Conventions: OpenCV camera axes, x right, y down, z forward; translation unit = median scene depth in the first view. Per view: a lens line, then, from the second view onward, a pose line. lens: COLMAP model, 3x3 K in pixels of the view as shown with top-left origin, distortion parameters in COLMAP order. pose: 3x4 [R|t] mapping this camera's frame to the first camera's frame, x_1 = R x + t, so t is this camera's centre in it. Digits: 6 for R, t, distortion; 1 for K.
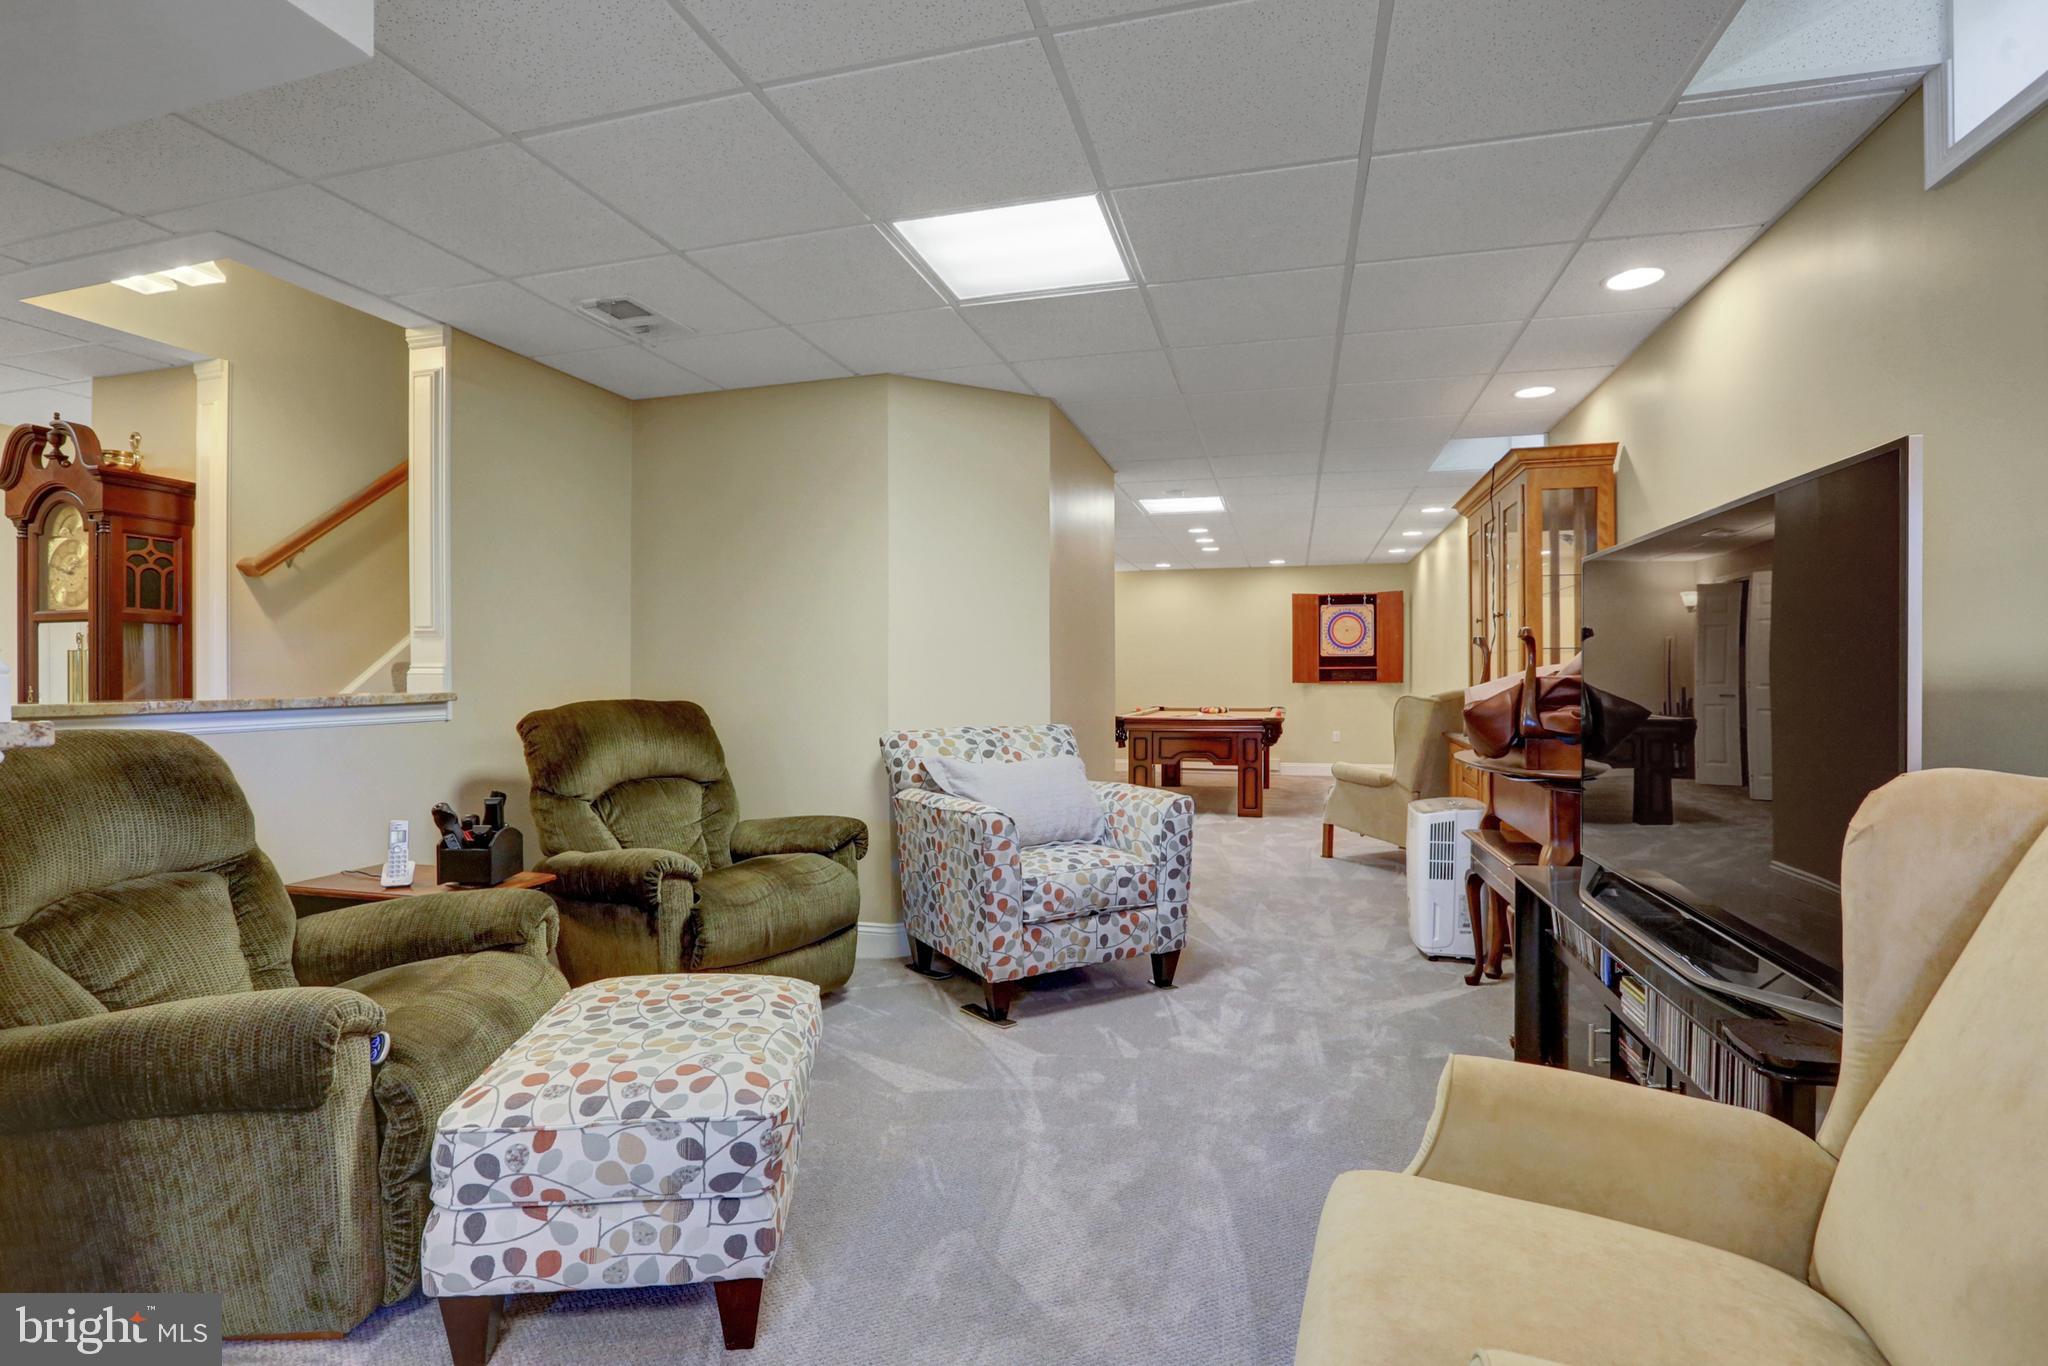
lens RADIAL K [[941.4, 0, 1015.8], [0, 941.4, 682.8], [0, 0, 1]] dist [-0.064212, 0.025941]
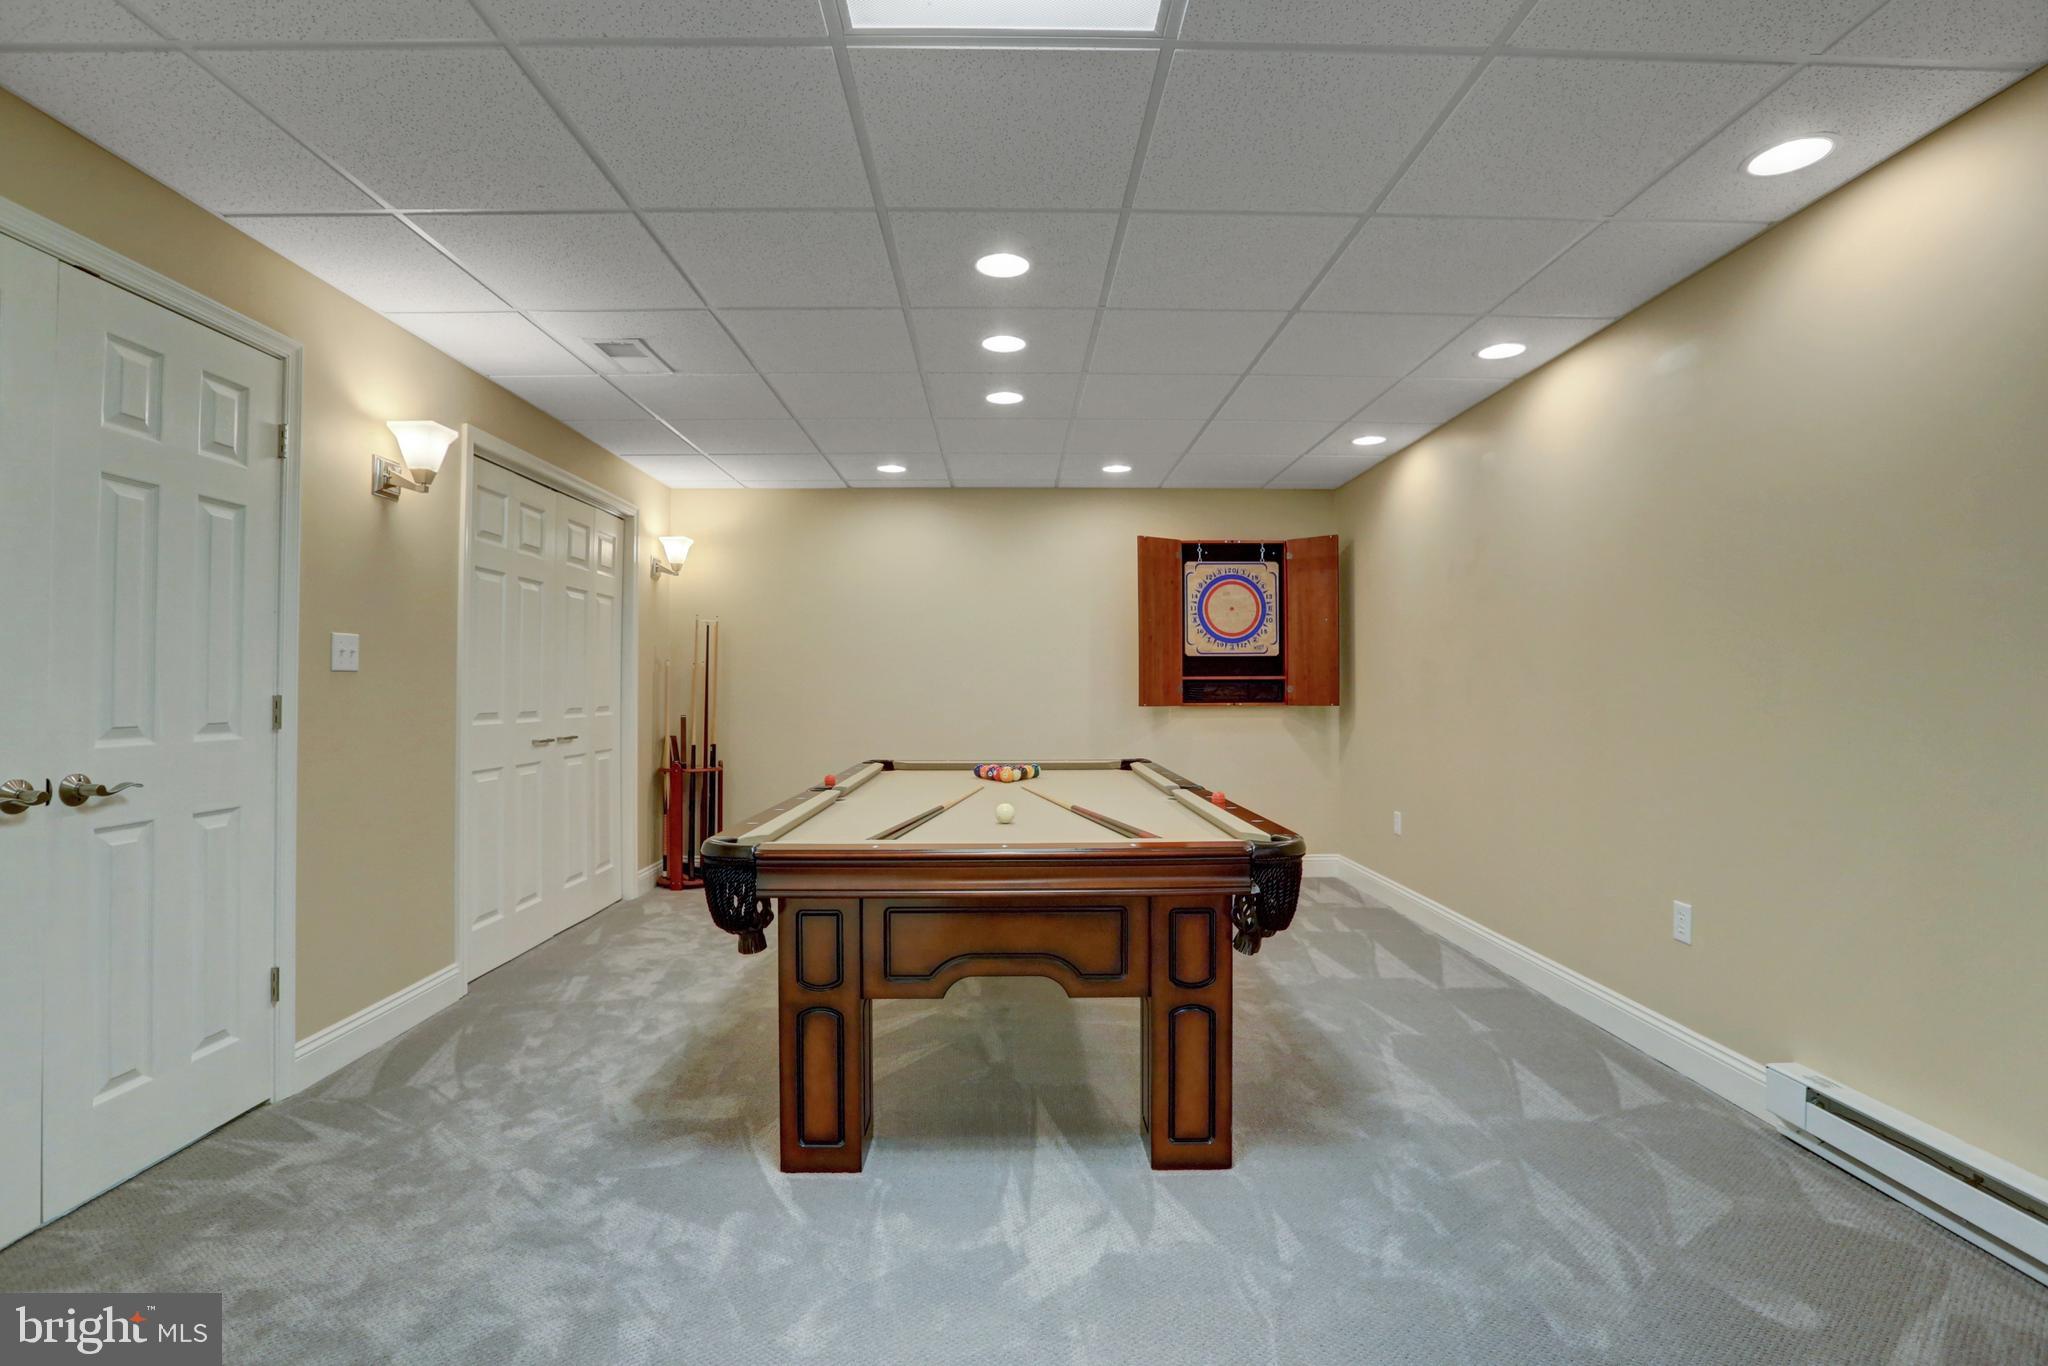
lens RADIAL K [[941.4, 0, 1015.8], [0, 941.4, 682.8], [0, 0, 1]] dist [-0.064212, 0.025941]
pose [[0.957767, 0.003936, 0.287518, 0.079225], [-0.000153, 0.999913, -0.013177, -0.006021], [-0.287544, 0.012577, 0.957685, 0.519668]]
